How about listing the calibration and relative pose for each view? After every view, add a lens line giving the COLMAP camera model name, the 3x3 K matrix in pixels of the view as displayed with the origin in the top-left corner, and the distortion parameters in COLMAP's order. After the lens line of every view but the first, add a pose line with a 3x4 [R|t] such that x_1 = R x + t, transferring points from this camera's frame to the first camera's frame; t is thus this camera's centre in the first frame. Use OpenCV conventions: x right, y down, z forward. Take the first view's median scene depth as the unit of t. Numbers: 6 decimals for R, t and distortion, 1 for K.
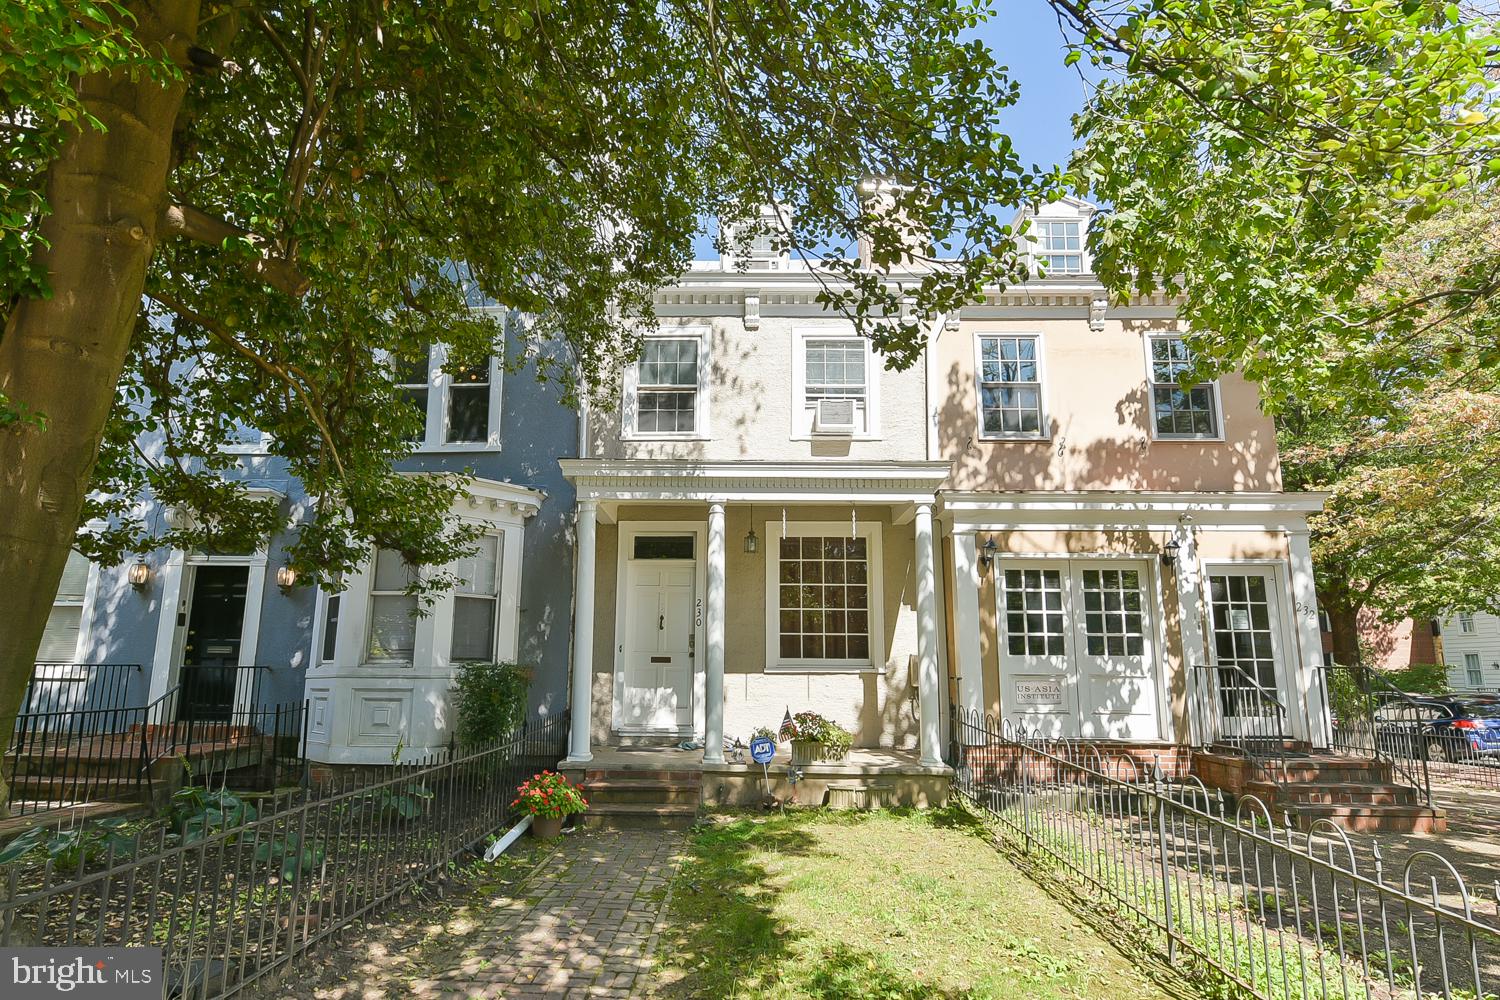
lens RADIAL K [[677.4, 0, 749.0], [0, 677.4, 500.5], [0, 0, 1]] dist [-0.001290, -0.000400]
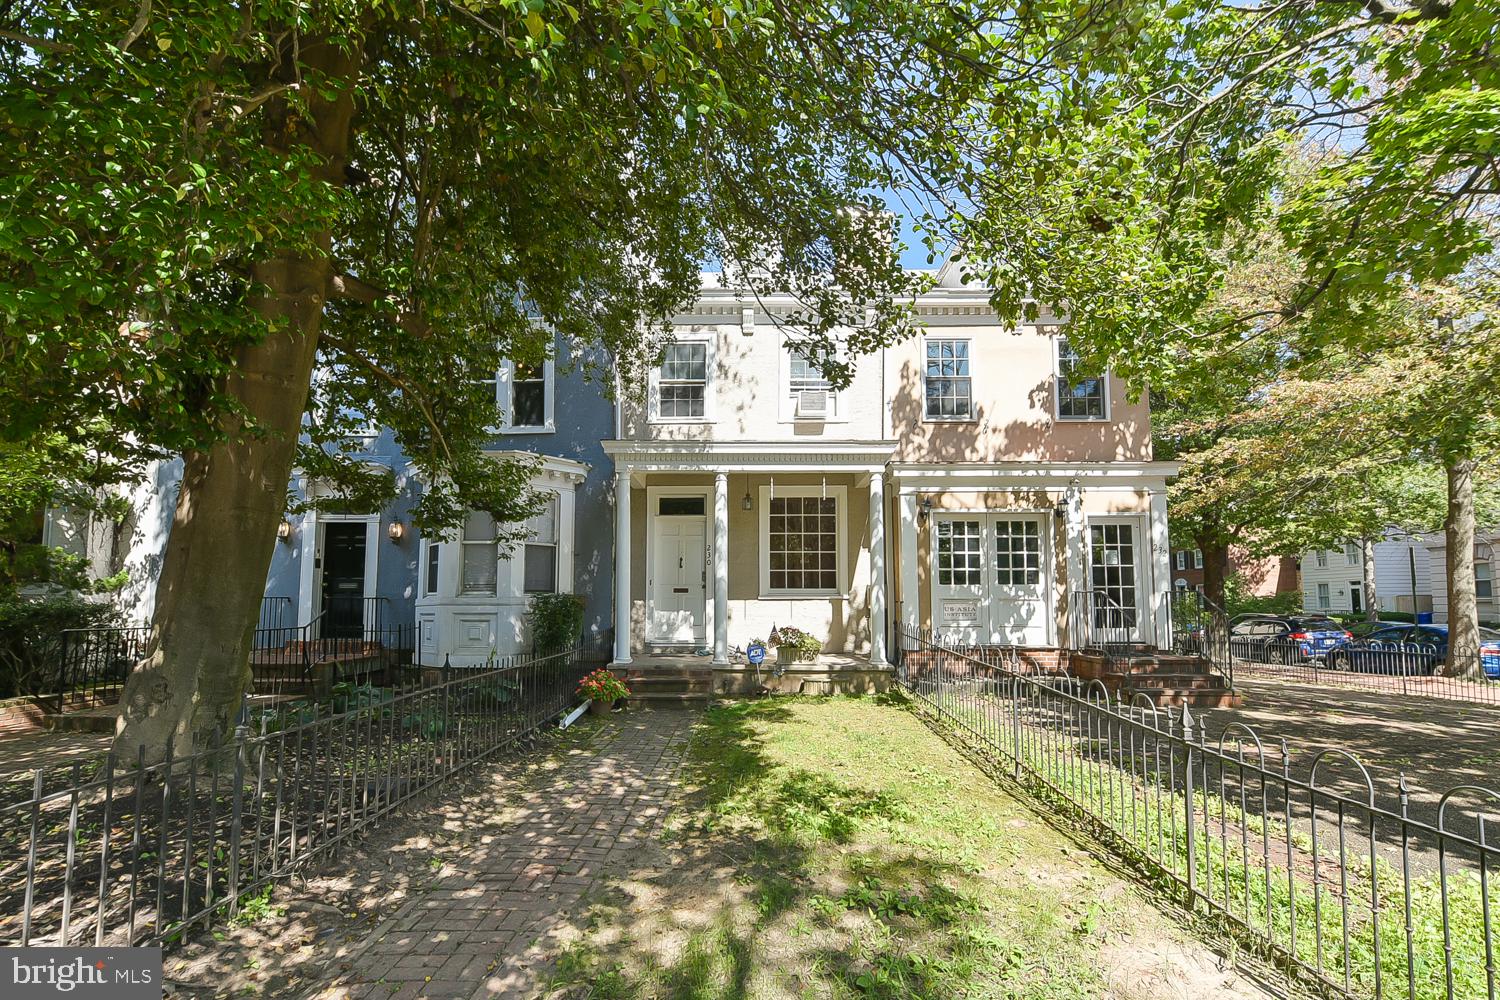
lens RADIAL K [[612.7, 0, 750.5], [0, 612.7, 494.4], [0, 0, 1]] dist [0.000743, 0.000046]
pose [[0.999862, -0.008644, -0.014163, 0.026922], [0.009540, 0.997877, 0.064425, -0.032221], [0.013576, -0.064551, 0.997822, -0.204643]]
